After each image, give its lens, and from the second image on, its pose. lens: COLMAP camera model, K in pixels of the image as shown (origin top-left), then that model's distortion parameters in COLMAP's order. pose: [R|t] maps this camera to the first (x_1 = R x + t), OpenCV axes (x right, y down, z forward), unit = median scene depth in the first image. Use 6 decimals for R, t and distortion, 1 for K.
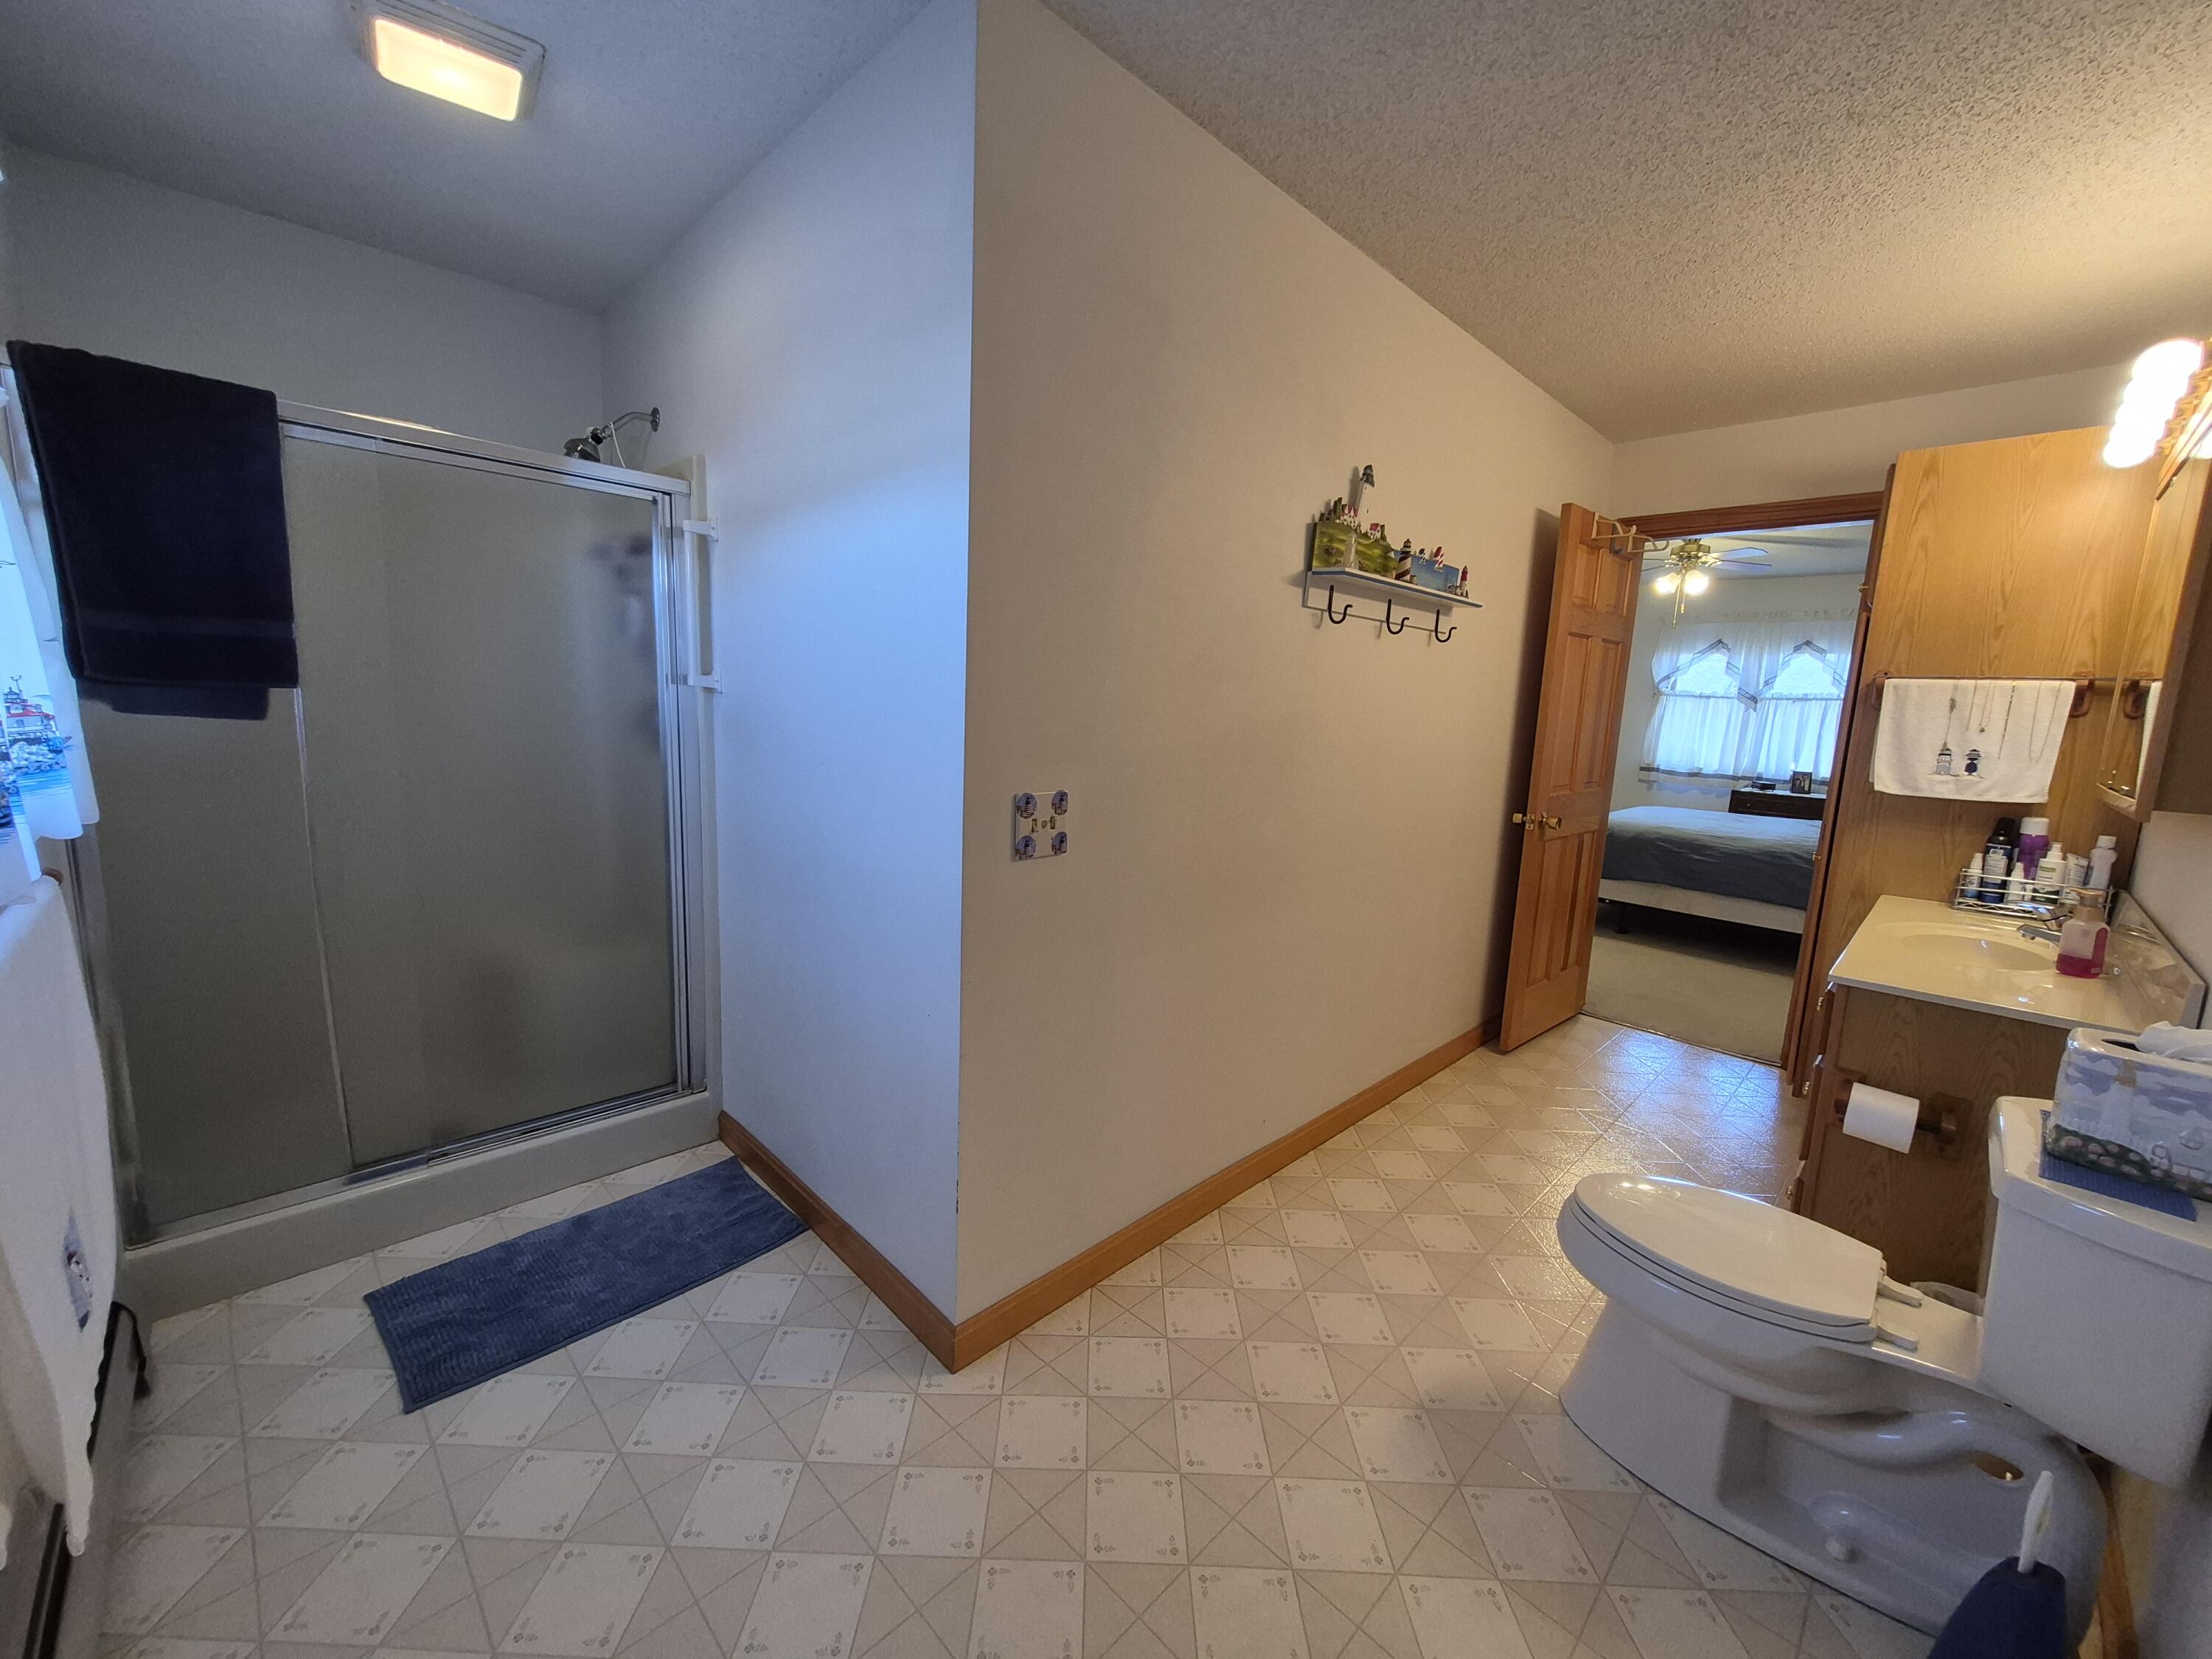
lens RADIAL K [[866.8, 0, 1105.7], [0, 866.8, 826.5], [0, 0, 1]] dist [-0.000538, 0.000683]
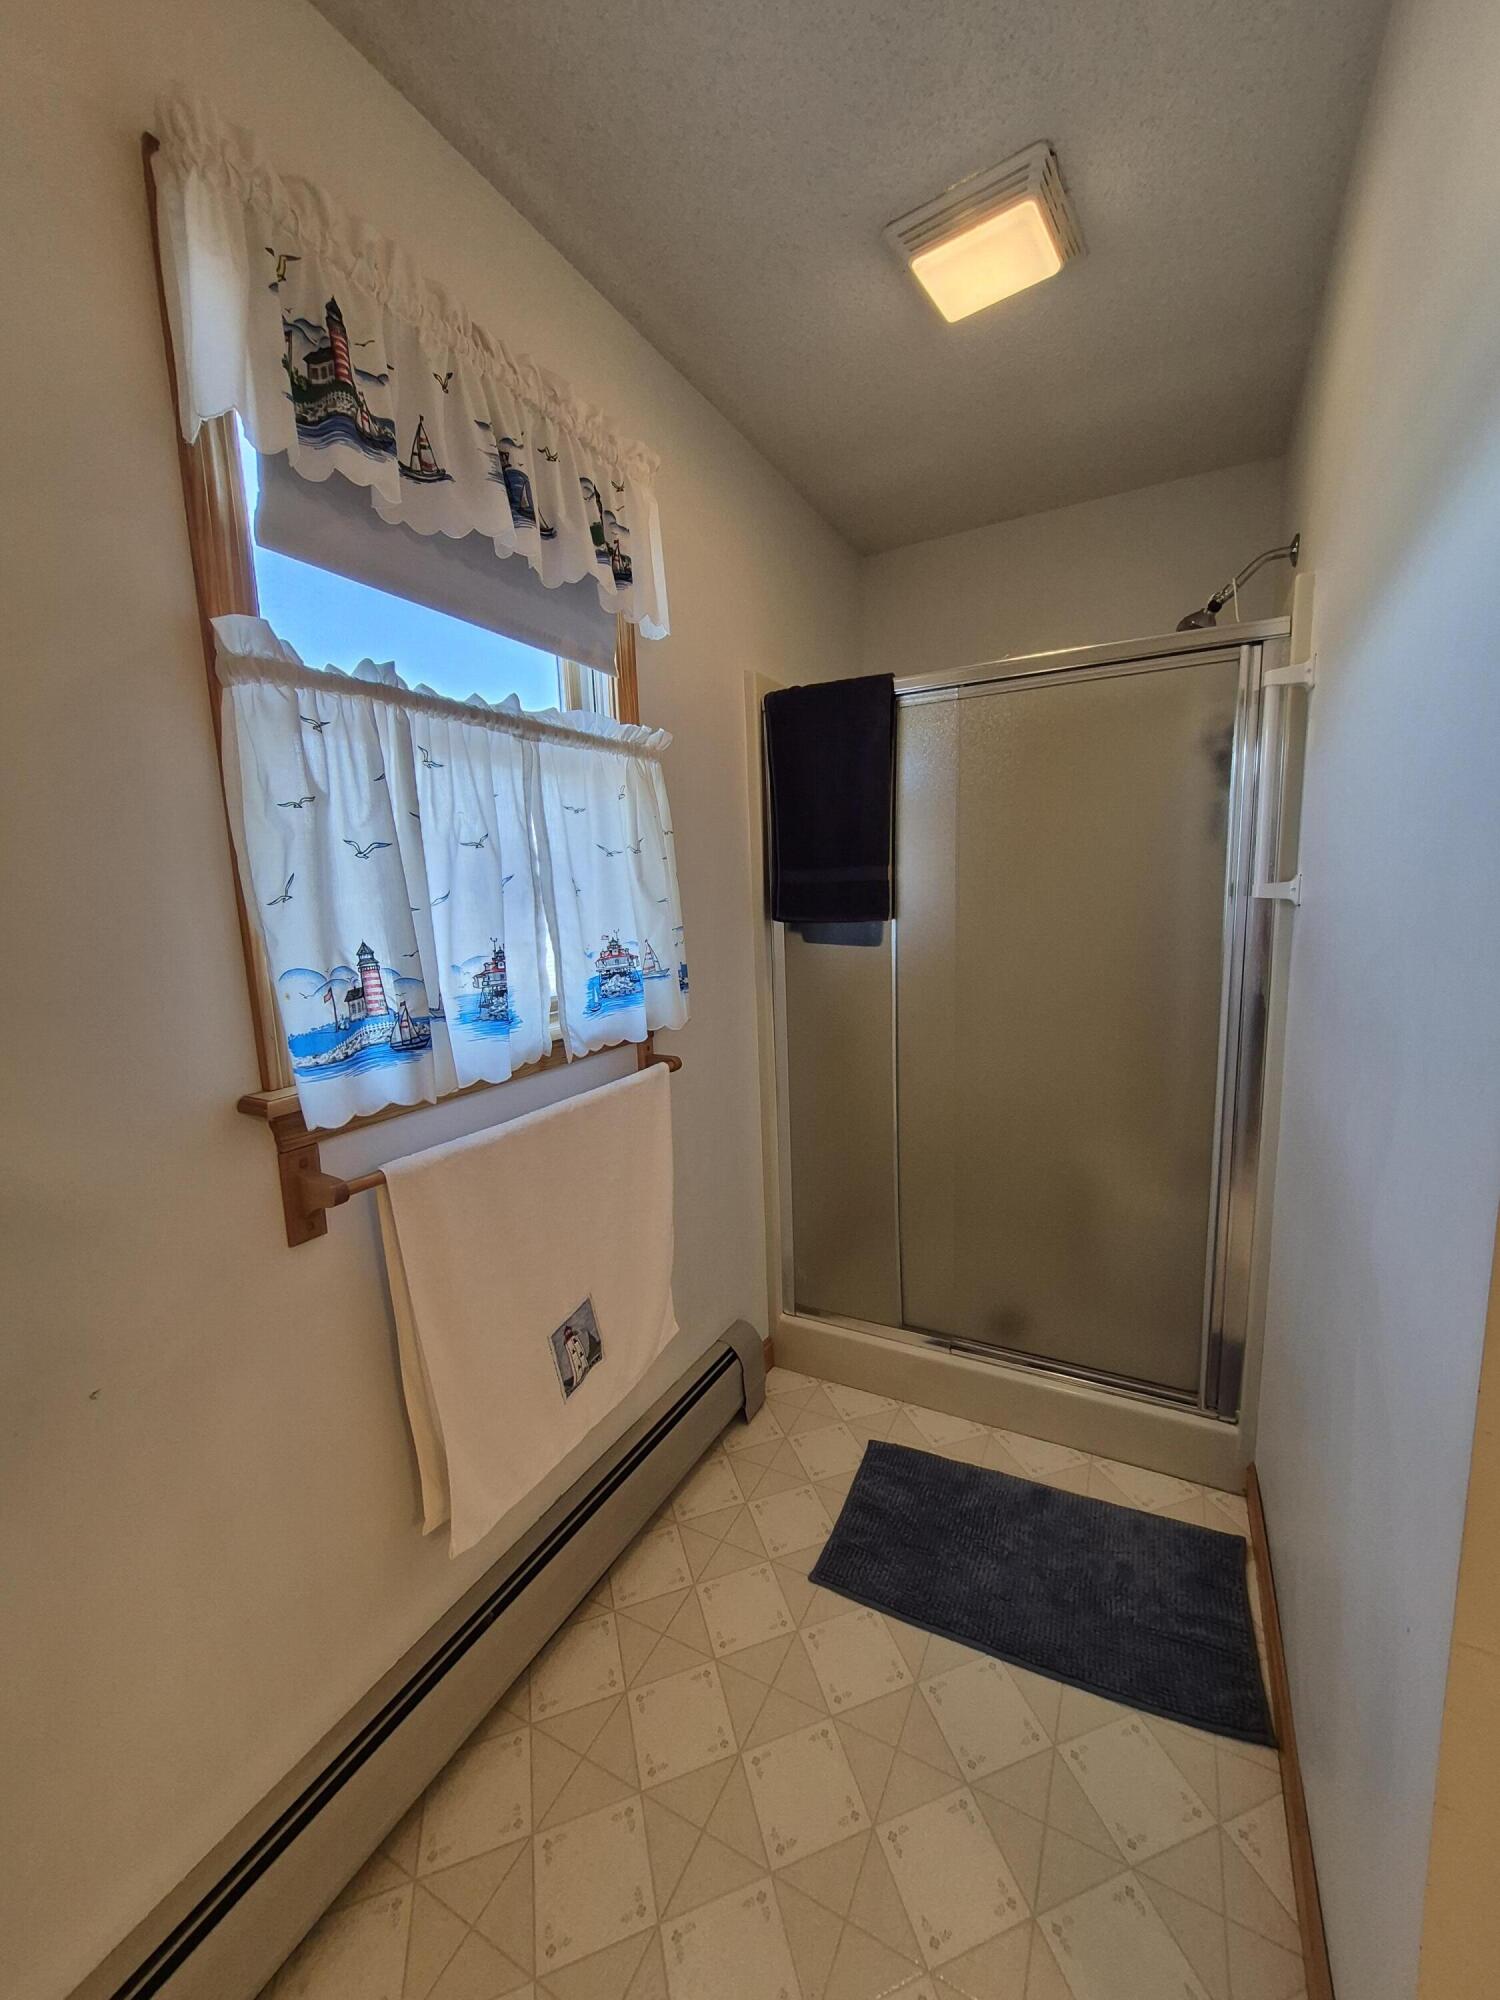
lens RADIAL K [[783.7, 0, 754.2], [0, 783.7, 1012.1], [0, 0, 1]] dist [-0.000538, 0.000683]
pose [[0.303395, 0.093919, -0.948225, 0.043391], [-0.095430, 0.993122, 0.067832, -0.087227], [0.948074, 0.069909, 0.310271, 0.486630]]
